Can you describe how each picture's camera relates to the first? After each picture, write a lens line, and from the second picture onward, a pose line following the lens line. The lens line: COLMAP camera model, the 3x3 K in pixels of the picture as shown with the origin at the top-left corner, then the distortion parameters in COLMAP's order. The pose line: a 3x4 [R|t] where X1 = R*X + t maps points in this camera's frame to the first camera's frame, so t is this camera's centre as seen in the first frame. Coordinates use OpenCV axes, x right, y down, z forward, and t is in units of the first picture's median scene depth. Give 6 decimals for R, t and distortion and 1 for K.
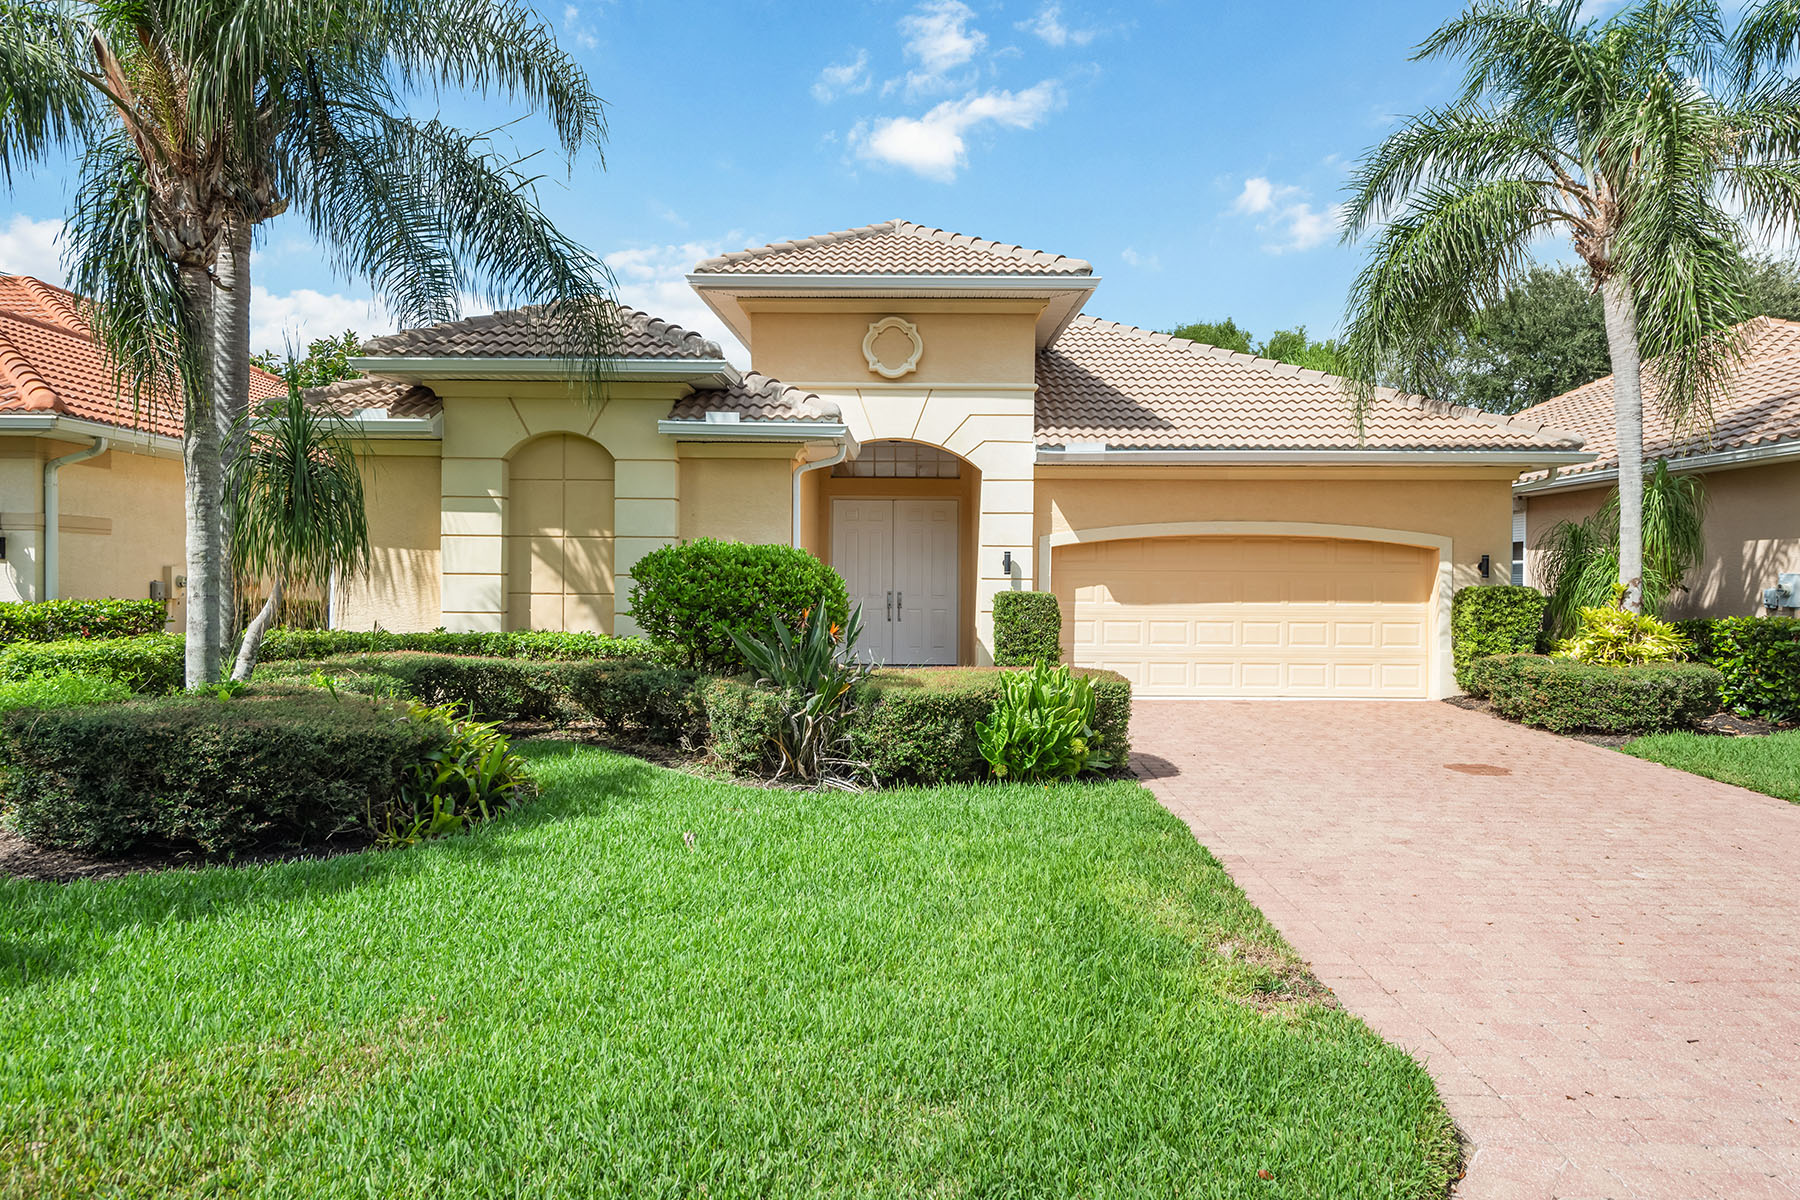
lens RADIAL K [[1207.1, 0, 900.0], [0, 1207.1, 600.0], [0, 0, 1]] dist [0.006477, 0.000453]
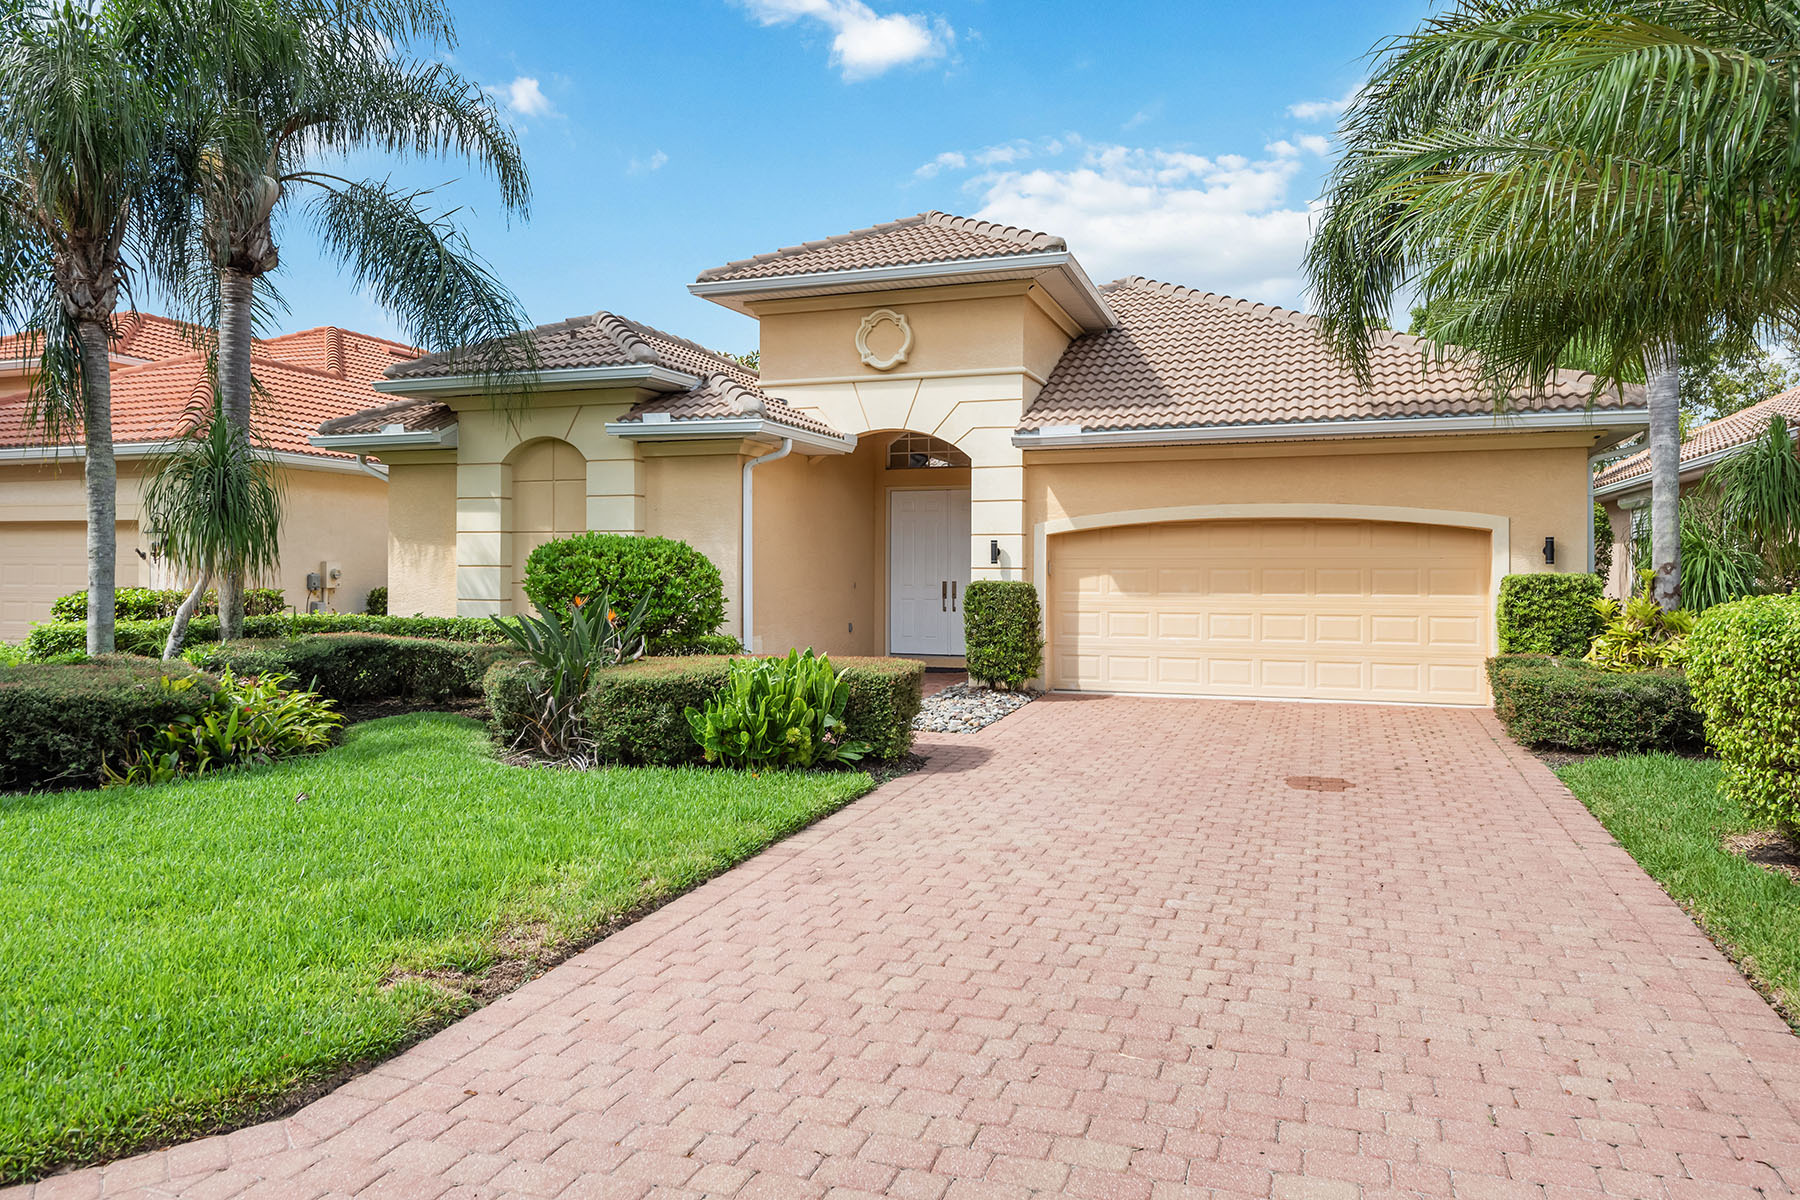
lens RADIAL K [[1208.0, 0, 897.8], [0, 1208.0, 577.5], [0, 0, 1]] dist [0.003051, 0.001430]
pose [[0.943041, -0.002559, -0.332668, 0.349537], [-0.001476, 0.999928, -0.011877, 0.001765], [0.332675, 0.011692, 0.942969, 0.056403]]
